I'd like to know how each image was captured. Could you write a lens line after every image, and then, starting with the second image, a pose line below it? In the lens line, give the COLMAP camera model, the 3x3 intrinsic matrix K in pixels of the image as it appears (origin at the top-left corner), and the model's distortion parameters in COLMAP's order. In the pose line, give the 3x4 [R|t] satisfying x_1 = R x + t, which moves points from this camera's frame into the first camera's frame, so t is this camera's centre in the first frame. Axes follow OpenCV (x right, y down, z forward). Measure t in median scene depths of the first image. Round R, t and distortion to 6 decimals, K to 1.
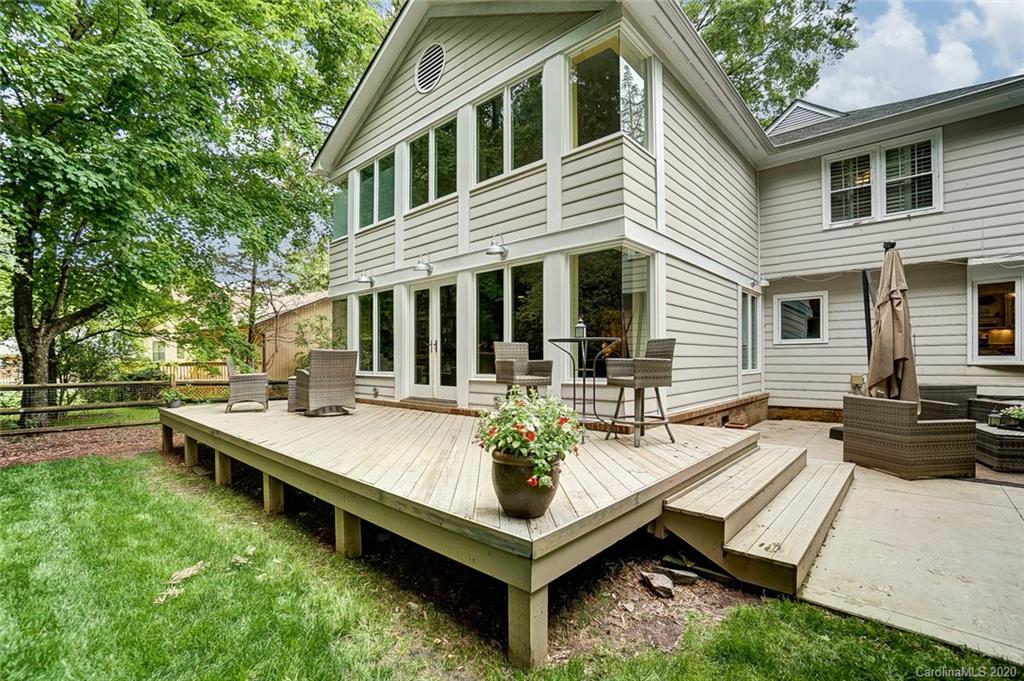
lens RADIAL K [[454.0, 0, 515.1], [0, 454.0, 344.5], [0, 0, 1]] dist [-0.015477, 0.000271]
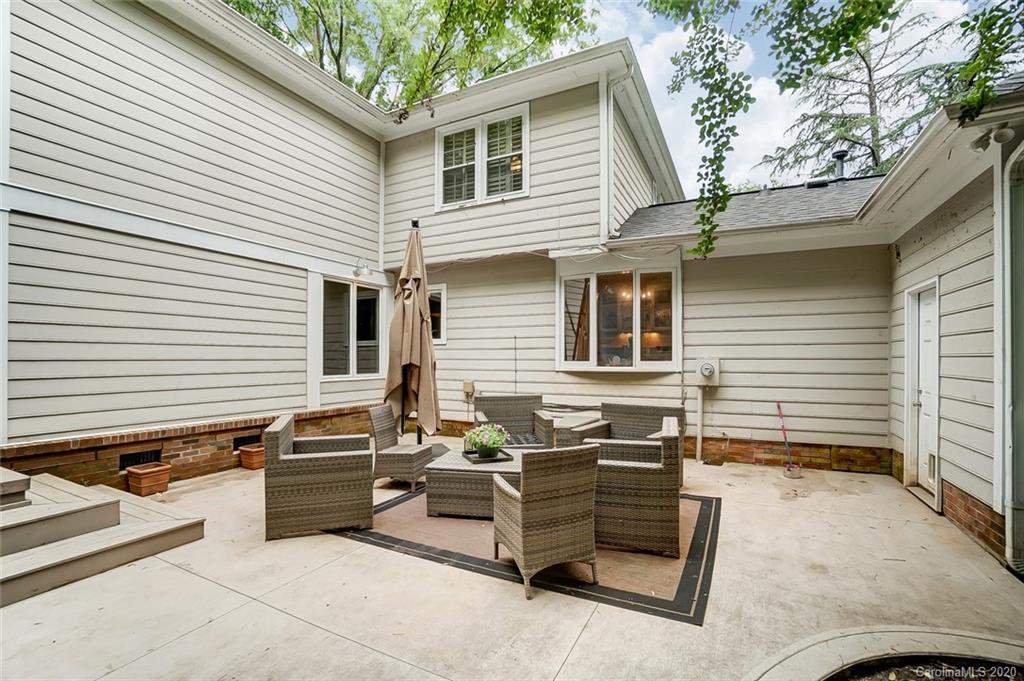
lens RADIAL K [[454.1, 0, 512.0], [0, 454.1, 340.5], [0, 0, 1]] dist [-0.047290, -0.000074]
pose [[0.965969, 0.013903, 0.258286, 0.710508], [-0.012579, 0.999898, -0.006781, -0.007297], [-0.258354, 0.003301, 0.966045, 0.152924]]
